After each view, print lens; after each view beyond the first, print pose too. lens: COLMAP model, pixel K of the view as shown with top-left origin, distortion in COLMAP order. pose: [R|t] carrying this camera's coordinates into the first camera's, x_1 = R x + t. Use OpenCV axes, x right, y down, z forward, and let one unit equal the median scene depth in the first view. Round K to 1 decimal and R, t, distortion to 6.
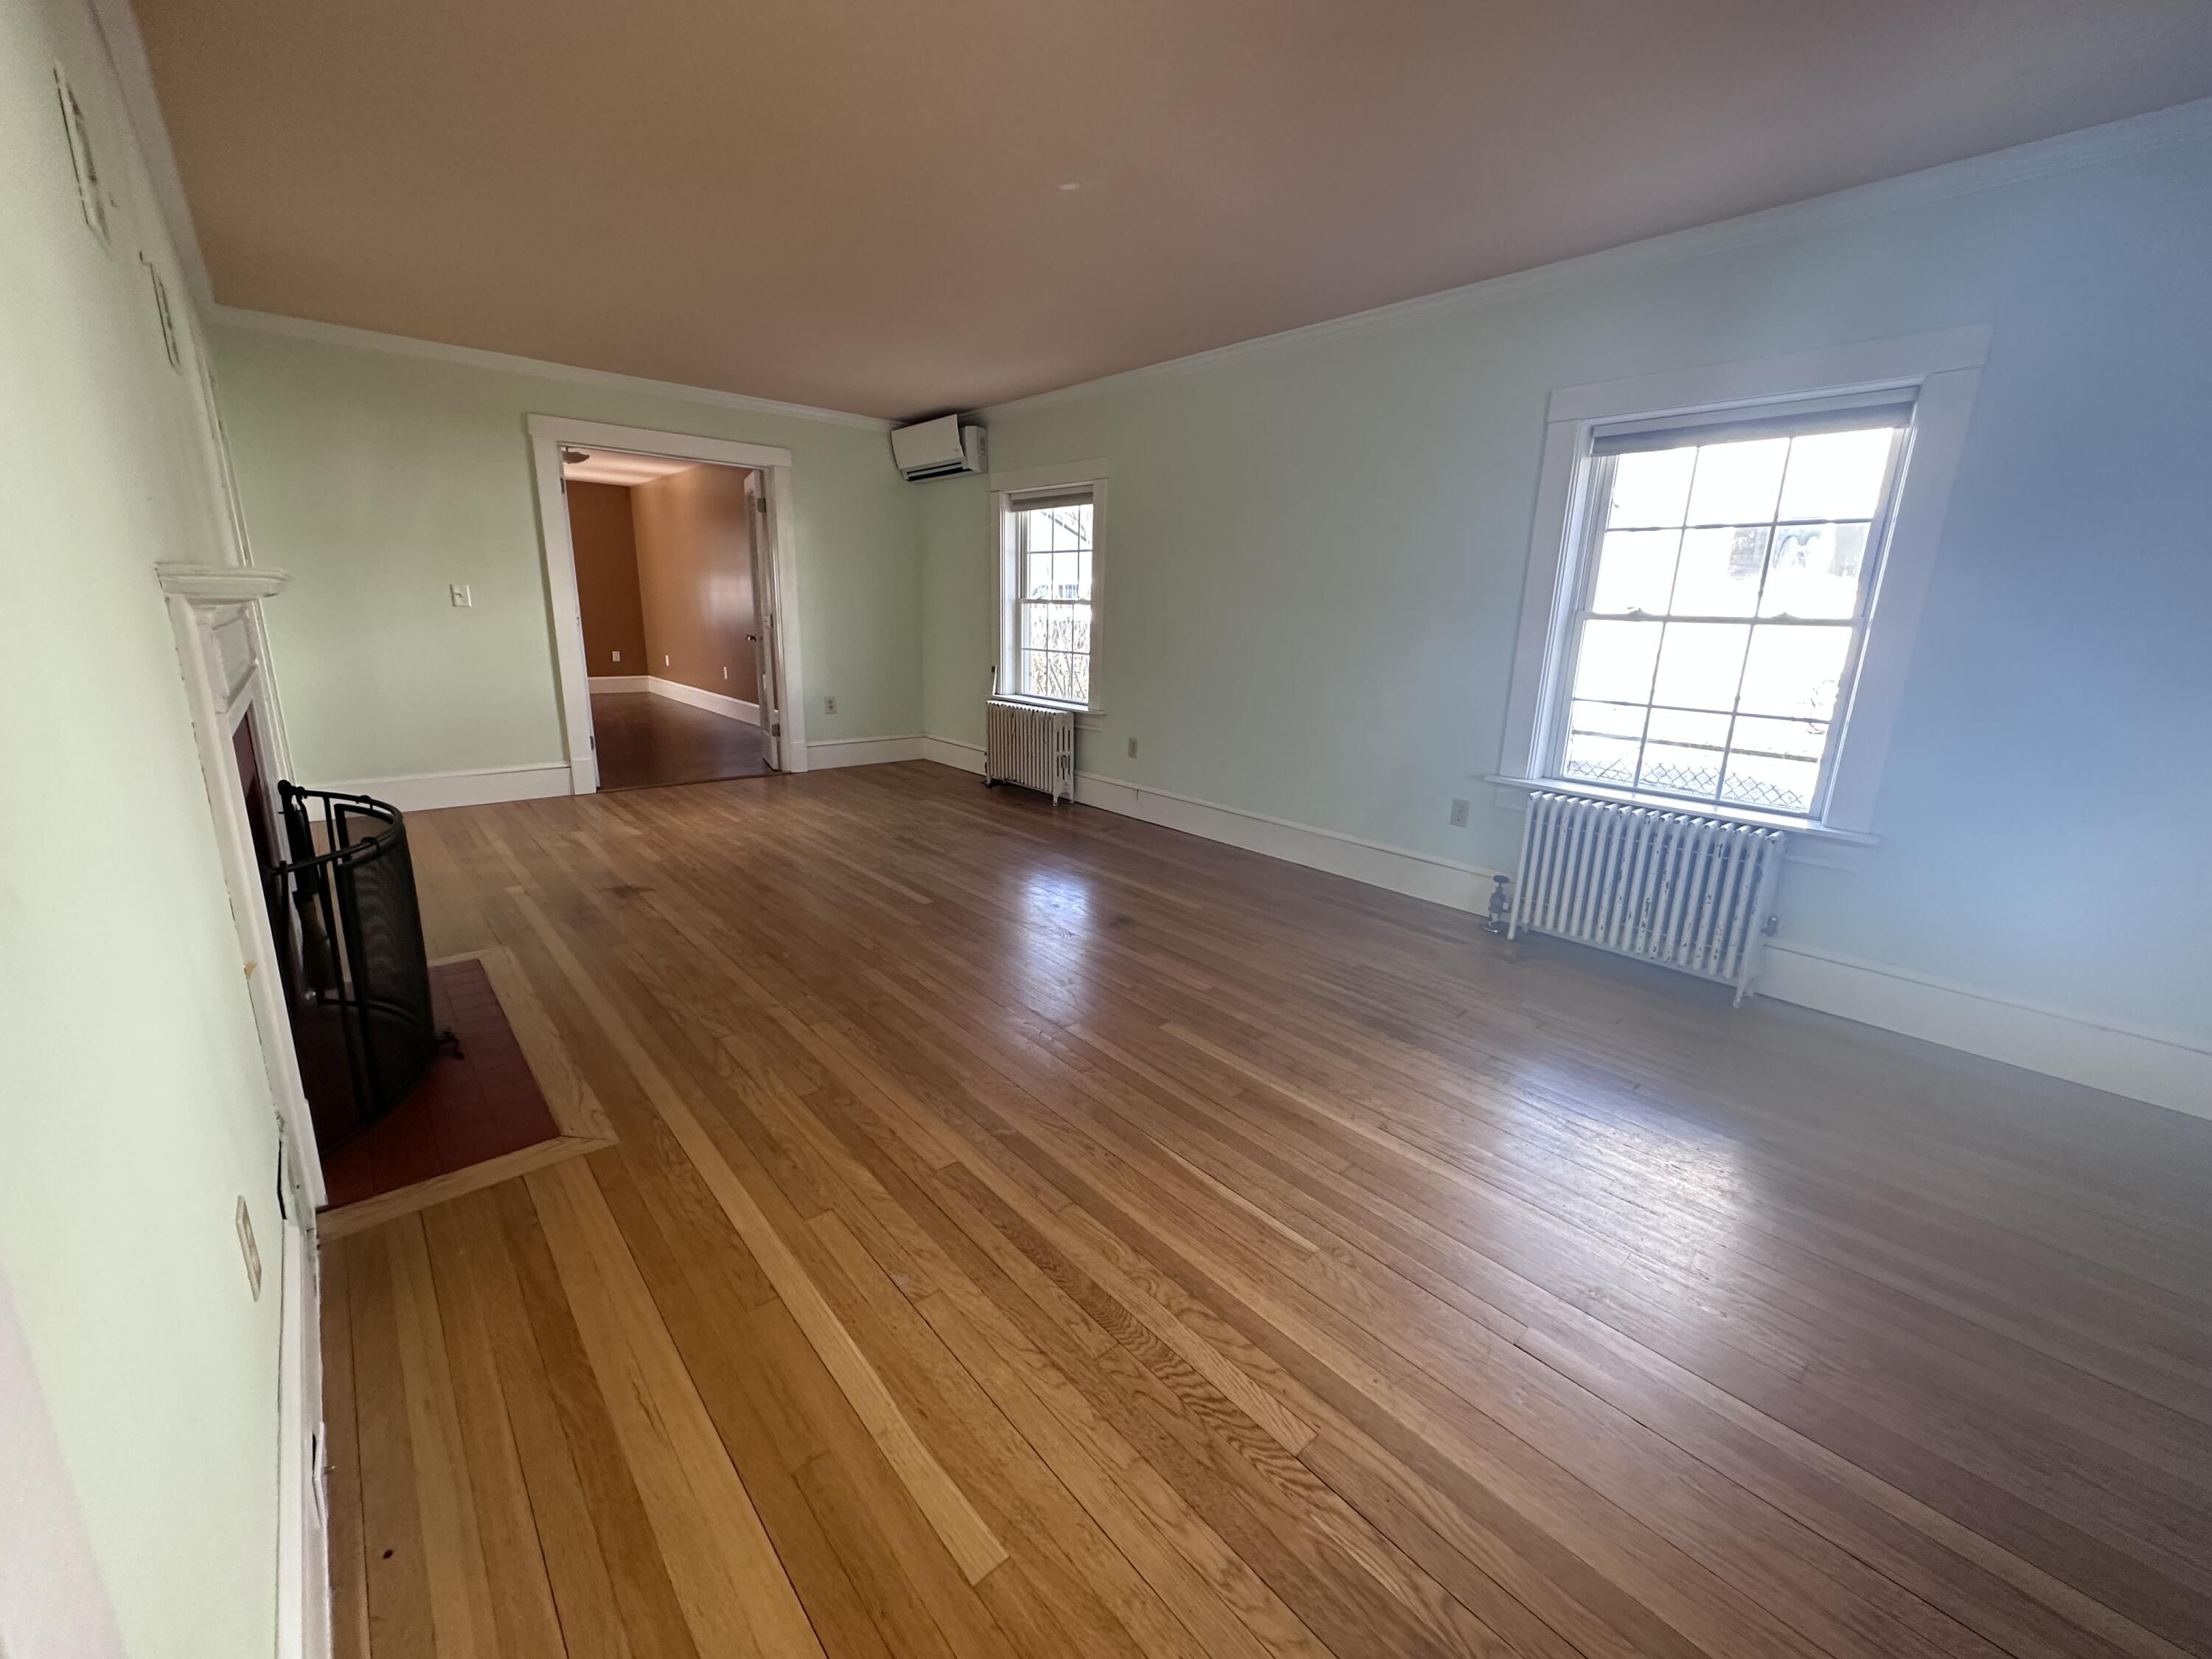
lens RADIAL K [[884.1, 0, 1106.0], [0, 884.1, 829.5], [0, 0, 1]] dist [0.000931, 0.000349]
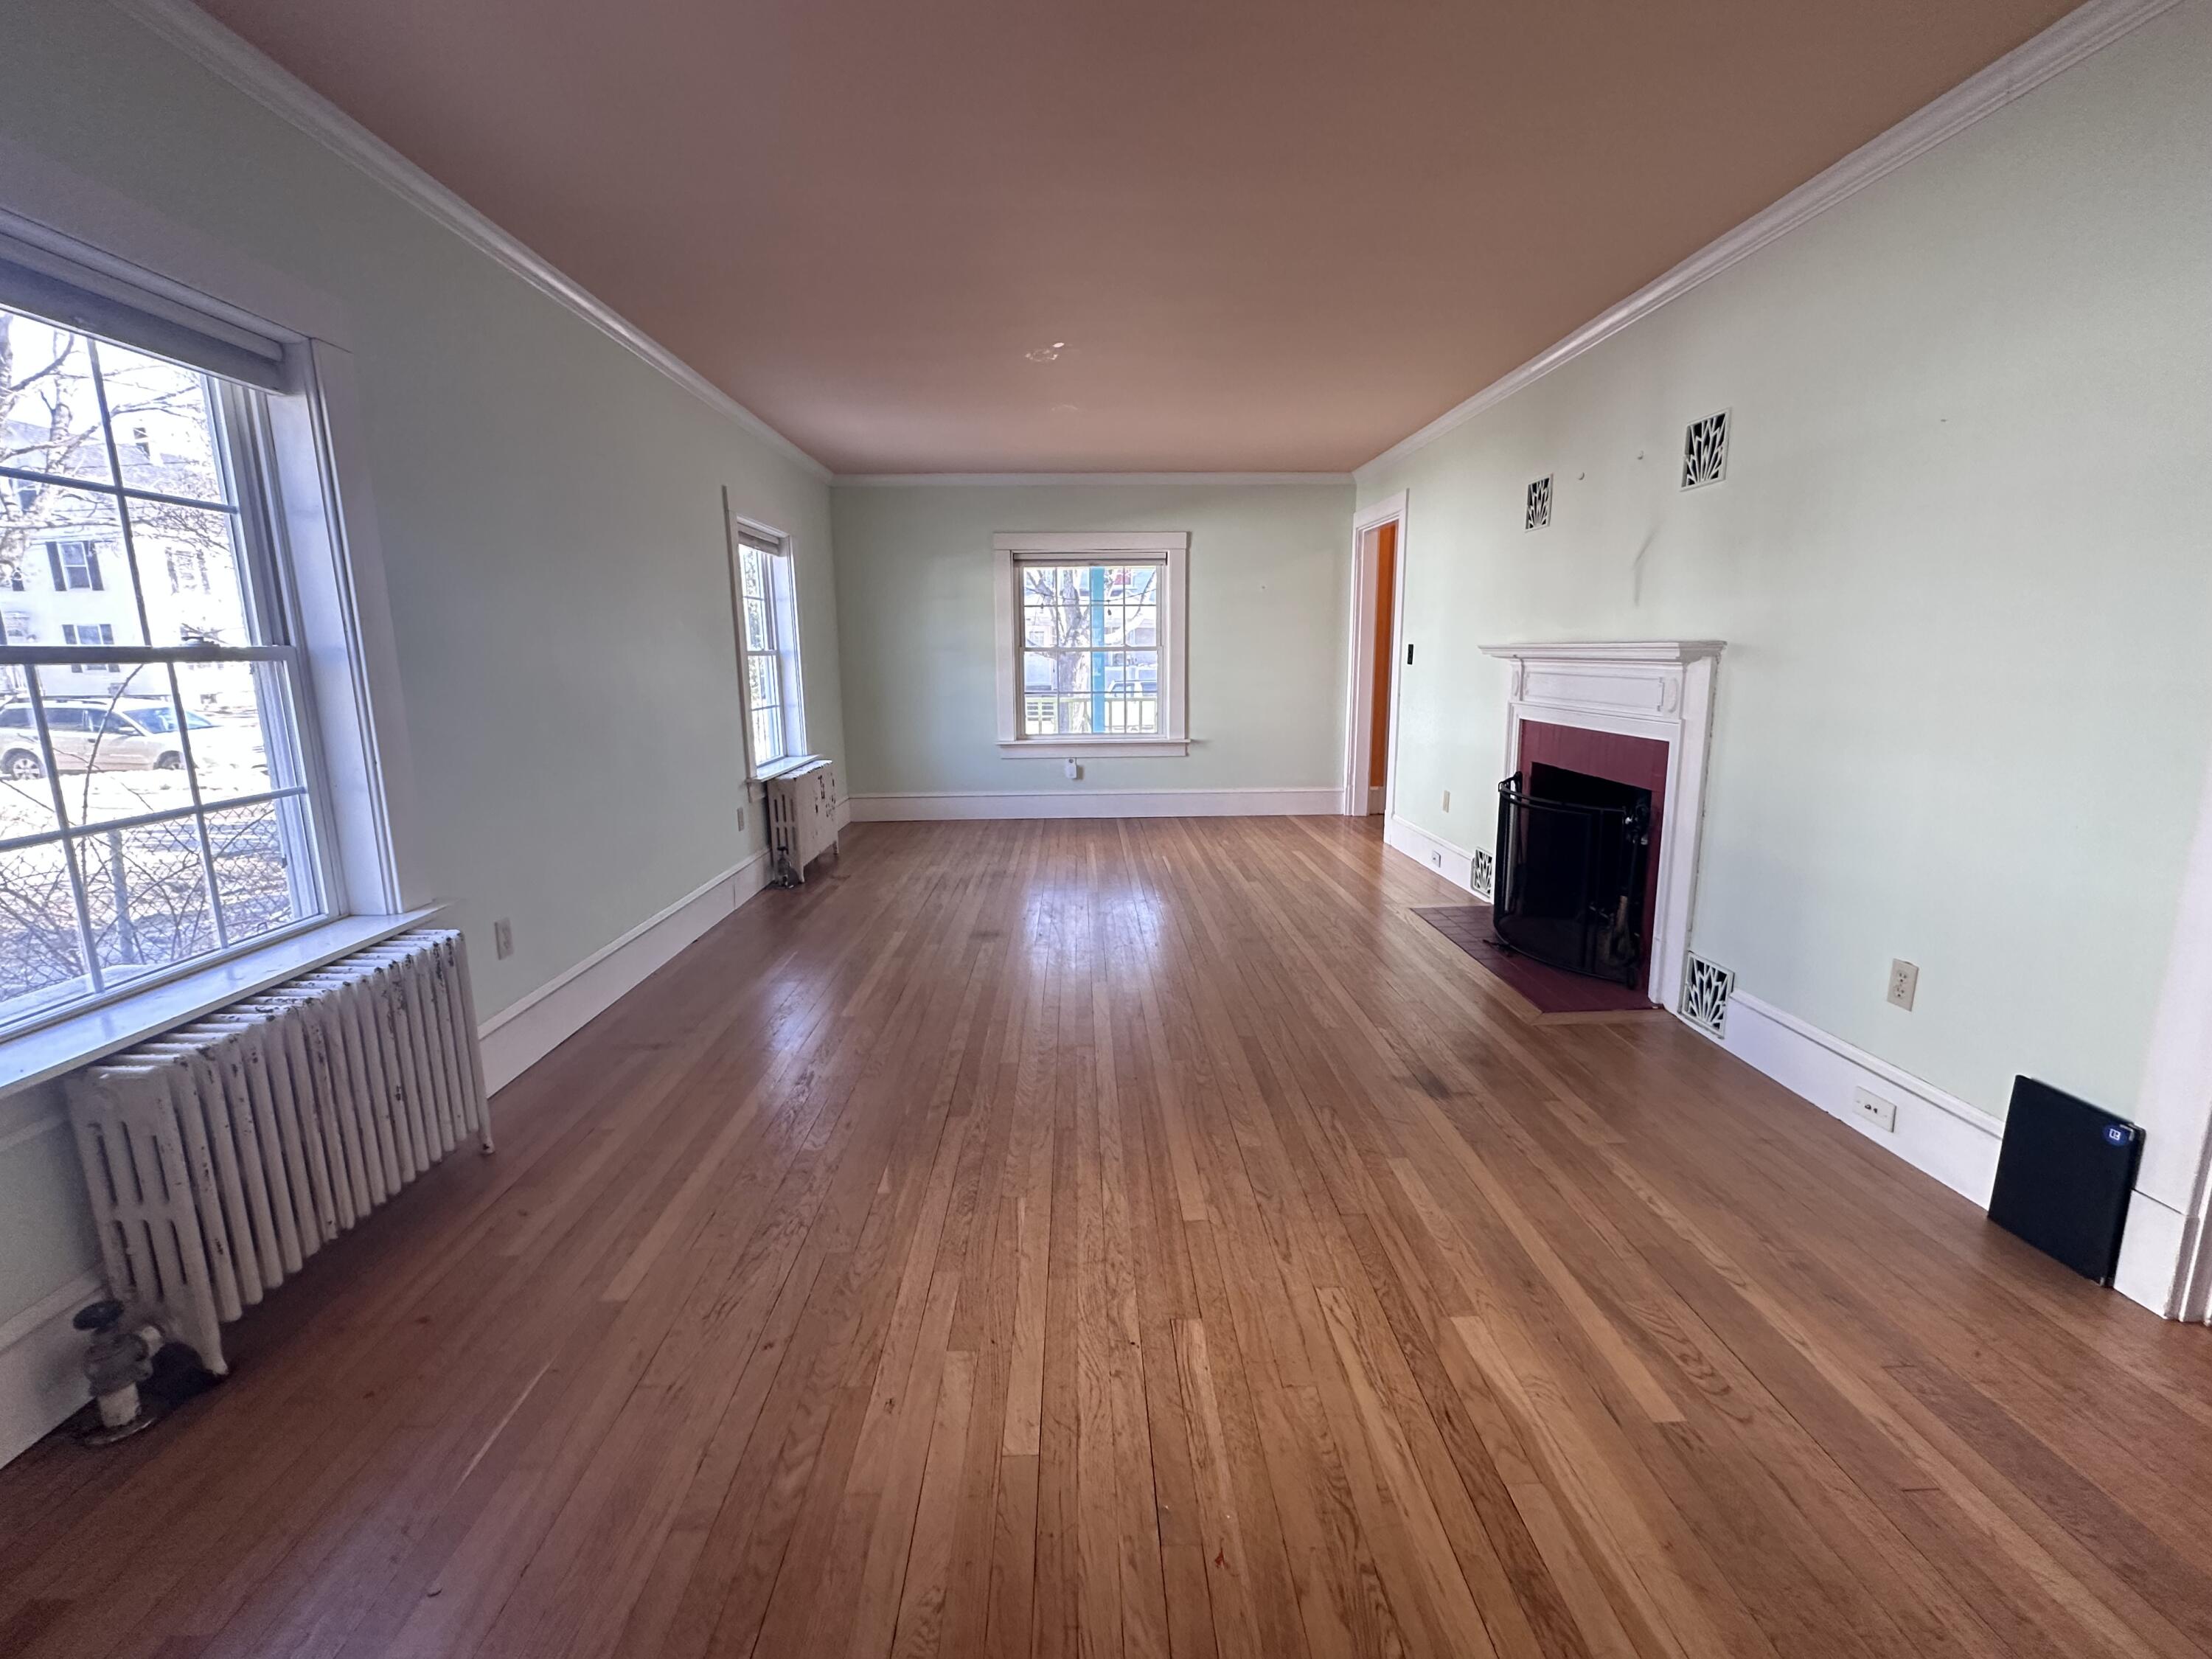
lens RADIAL K [[978.0, 0, 1106.0], [0, 978.0, 829.5], [0, 0, 1]] dist [0.000382, 0.000071]
pose [[-0.775745, -0.133573, 0.616748, -0.428644], [0.144724, 0.913633, 0.379906, -0.234136], [-0.614227, 0.383969, -0.689415, 0.868594]]
